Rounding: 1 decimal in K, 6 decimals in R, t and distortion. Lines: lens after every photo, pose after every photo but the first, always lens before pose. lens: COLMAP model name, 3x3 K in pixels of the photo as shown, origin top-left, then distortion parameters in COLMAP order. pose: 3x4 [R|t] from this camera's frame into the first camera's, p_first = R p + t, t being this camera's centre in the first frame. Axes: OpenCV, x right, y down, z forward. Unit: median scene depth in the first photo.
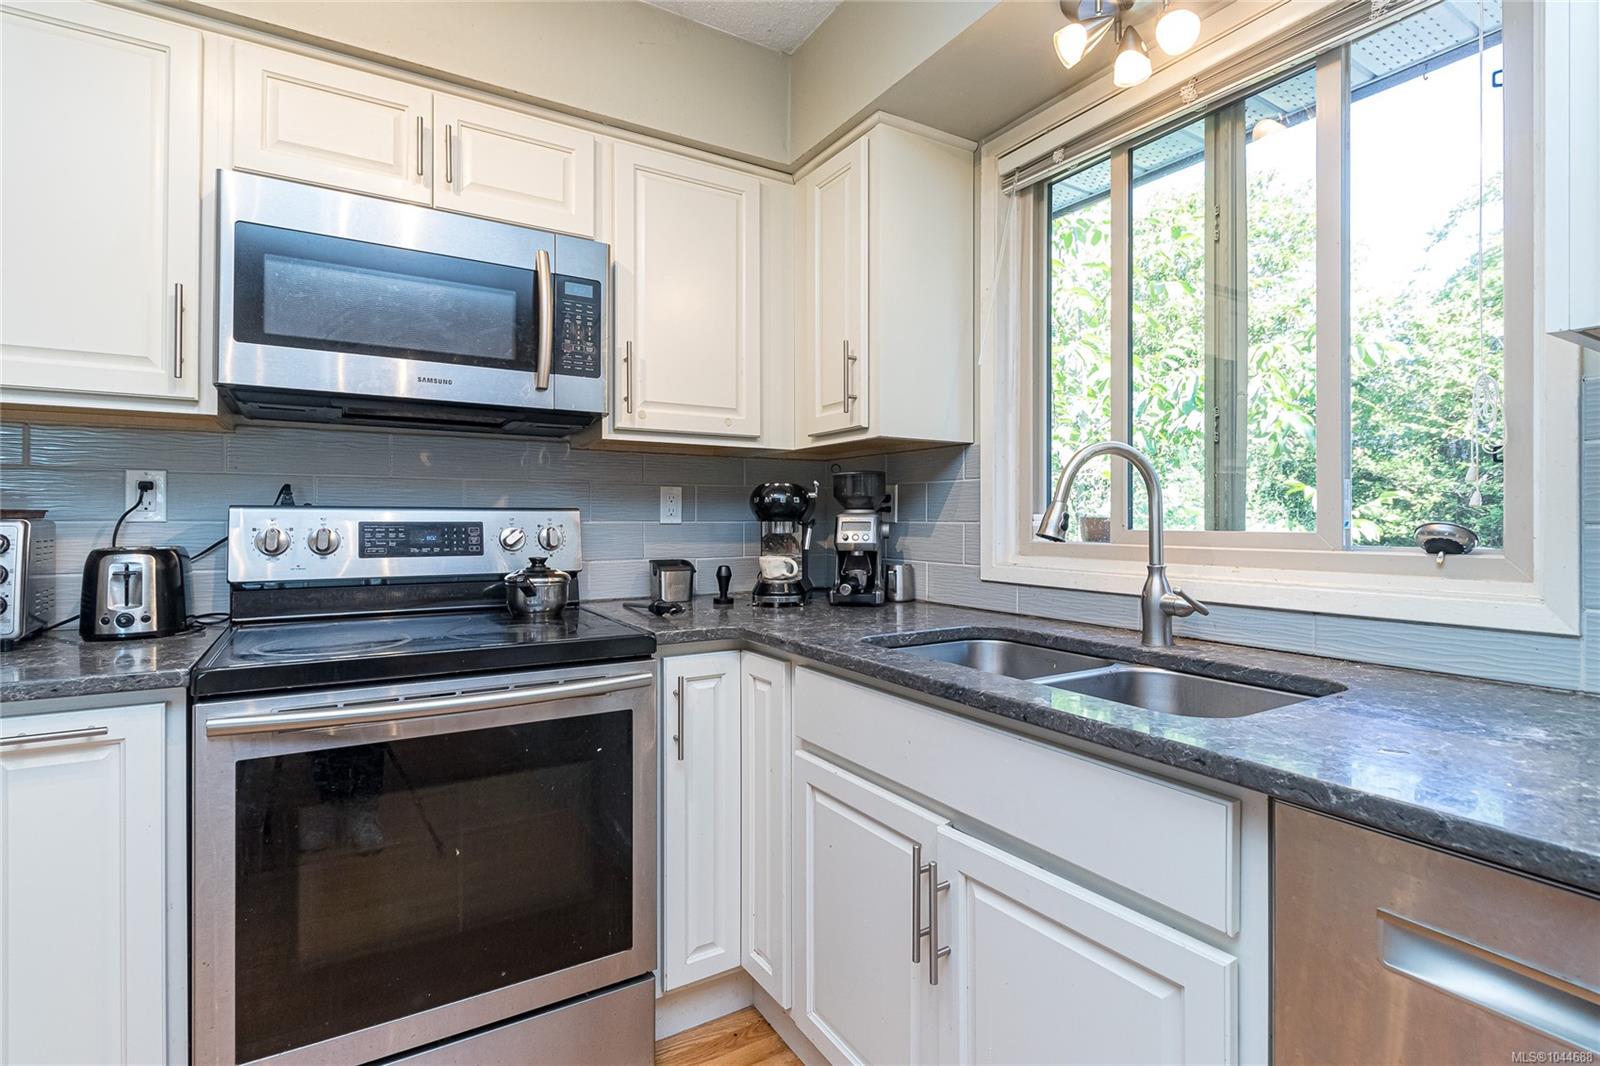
lens RADIAL K [[779.5, 0, 805.8], [0, 779.5, 517.0], [0, 0, 1]] dist [-0.002930, -0.002604]
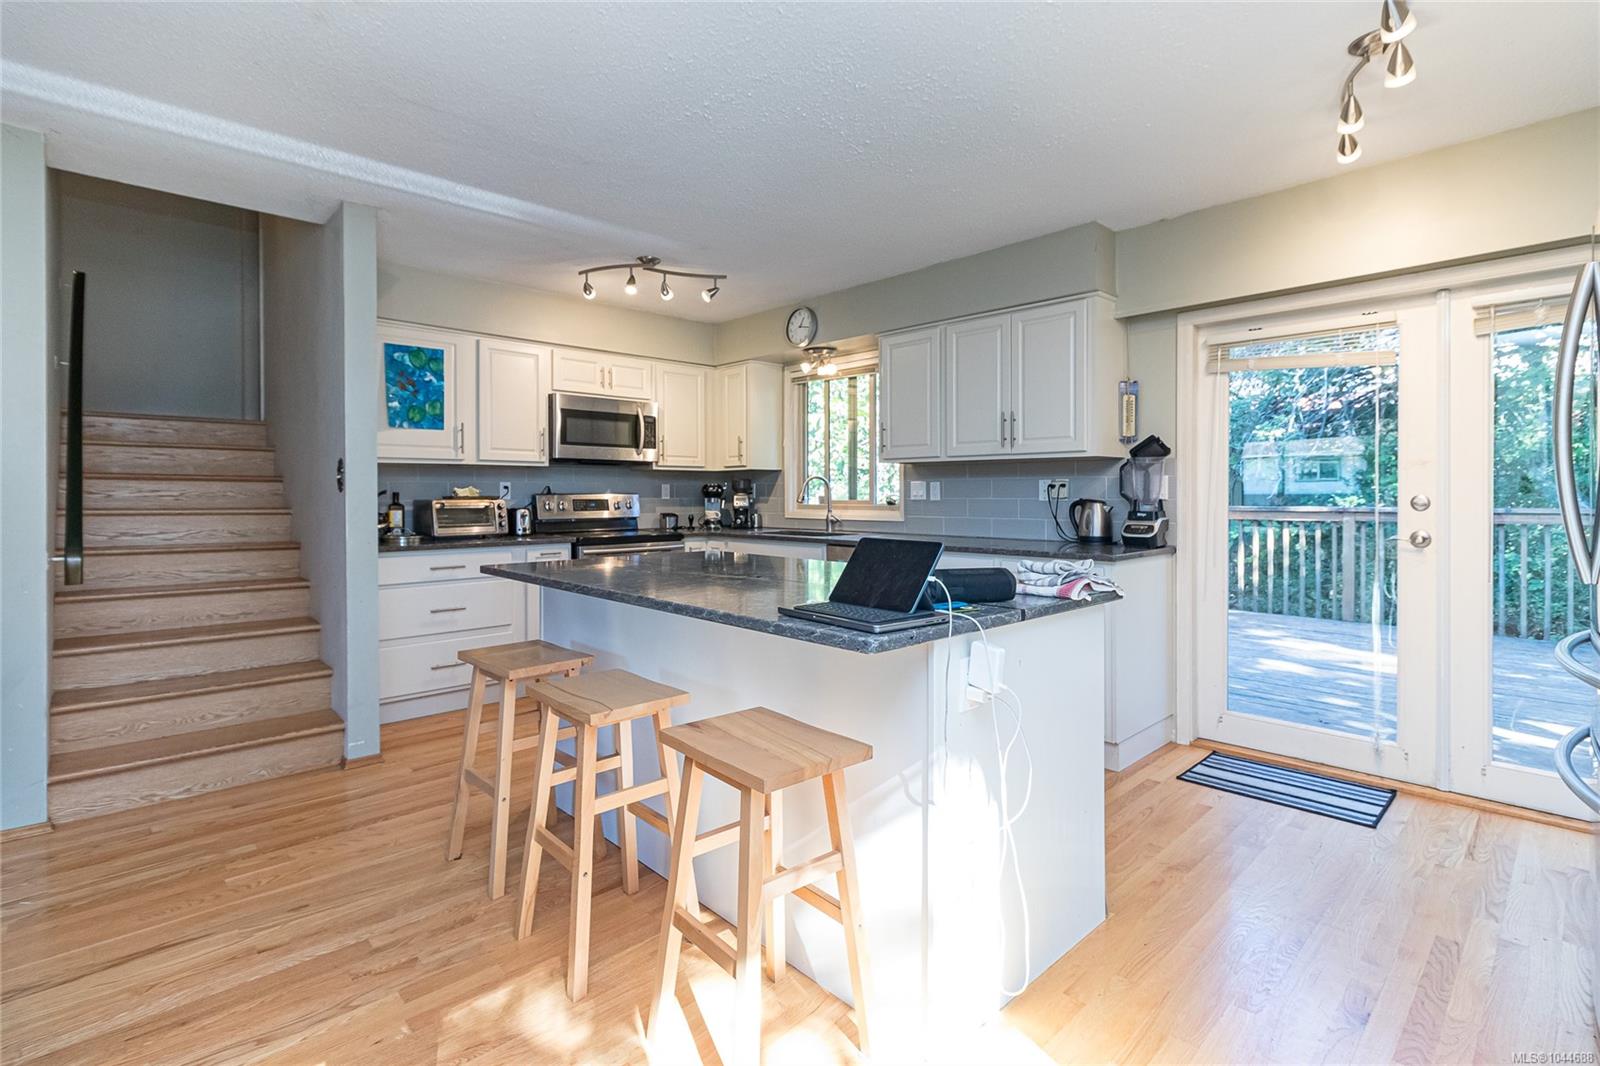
lens RADIAL K [[769.3, 0, 806.9], [0, 769.3, 491.0], [0, 0, 1]] dist [0.004290, -0.000330]
pose [[0.977588, -0.004531, 0.210479, -0.316428], [0.004644, 0.999989, -0.000041, -0.019343], [-0.210477, 0.001018, 0.977598, -1.928529]]
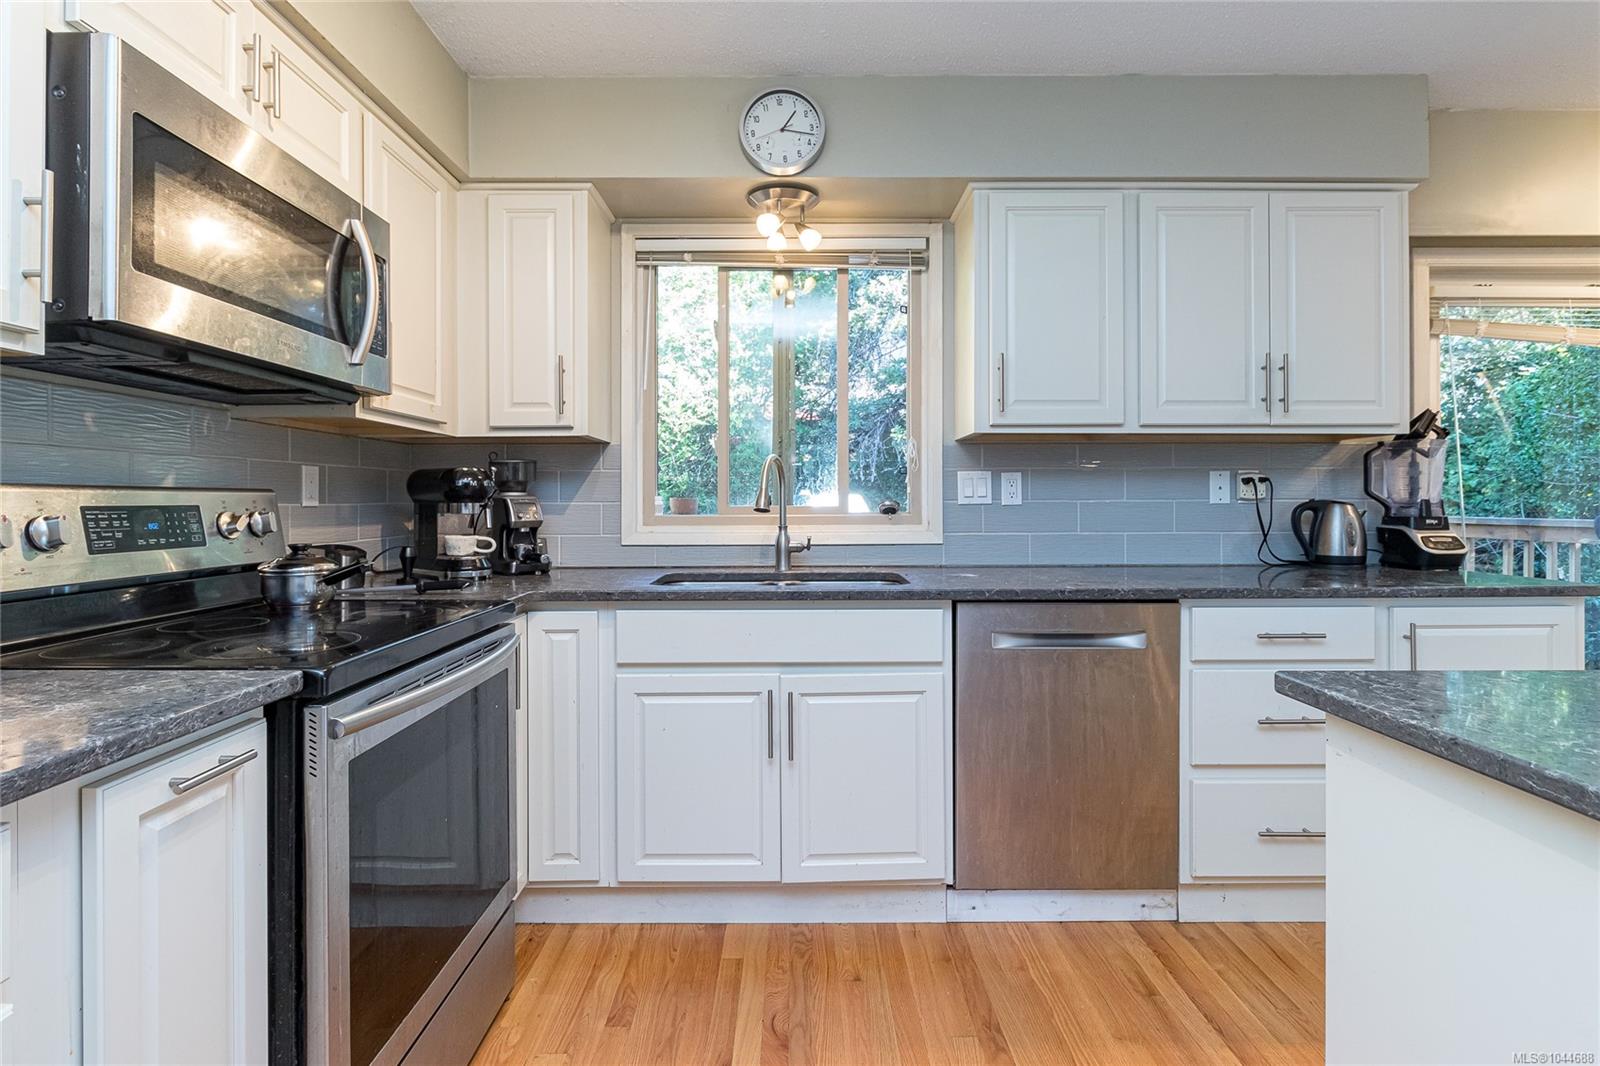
lens RADIAL K [[779.5, 0, 799.0], [0, 779.5, 502.2], [0, 0, 1]] dist [-0.002930, -0.002604]
pose [[0.519684, -0.005297, 0.854342, -0.830153], [0.002782, 0.999986, 0.004507, 0.001338], [-0.854354, 0.000034, 0.519692, 0.038525]]
